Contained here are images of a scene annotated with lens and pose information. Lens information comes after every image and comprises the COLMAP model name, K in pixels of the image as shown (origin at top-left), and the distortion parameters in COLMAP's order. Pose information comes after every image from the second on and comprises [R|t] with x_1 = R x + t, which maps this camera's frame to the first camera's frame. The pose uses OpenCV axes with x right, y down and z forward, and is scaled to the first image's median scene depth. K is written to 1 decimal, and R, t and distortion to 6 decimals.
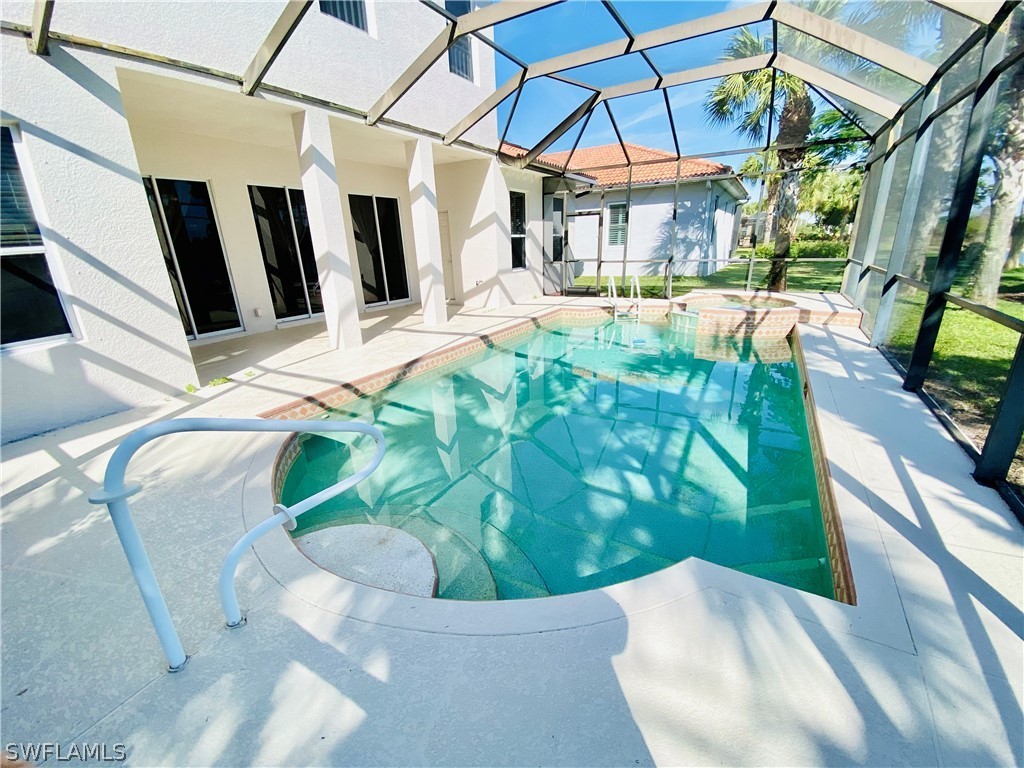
lens RADIAL K [[417.2, 0, 512.0], [0, 417.2, 384.0], [0, 0, 1]] dist [-0.000813, -0.000089]
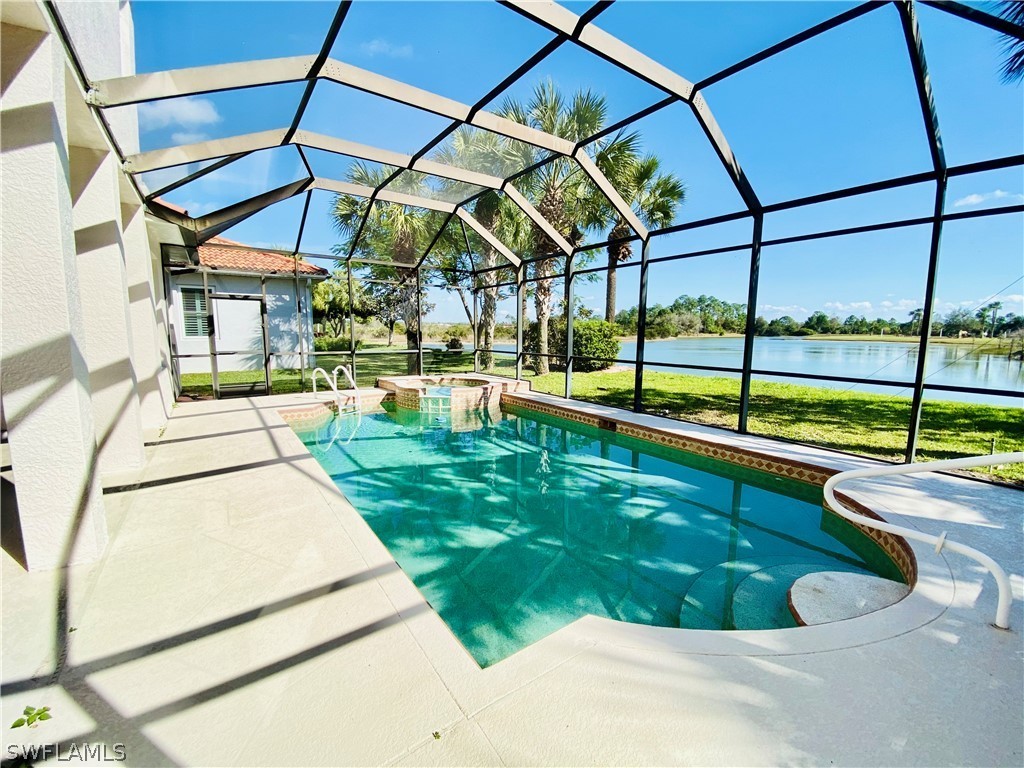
lens RADIAL K [[417.2, 0, 512.0], [0, 417.2, 384.0], [0, 0, 1]] dist [-0.000813, -0.000089]
pose [[0.324519, -0.085906, 0.941970, -0.665818], [0.282298, 0.959277, -0.009771, -0.151436], [-0.902771, 0.269087, 0.335555, 0.483782]]
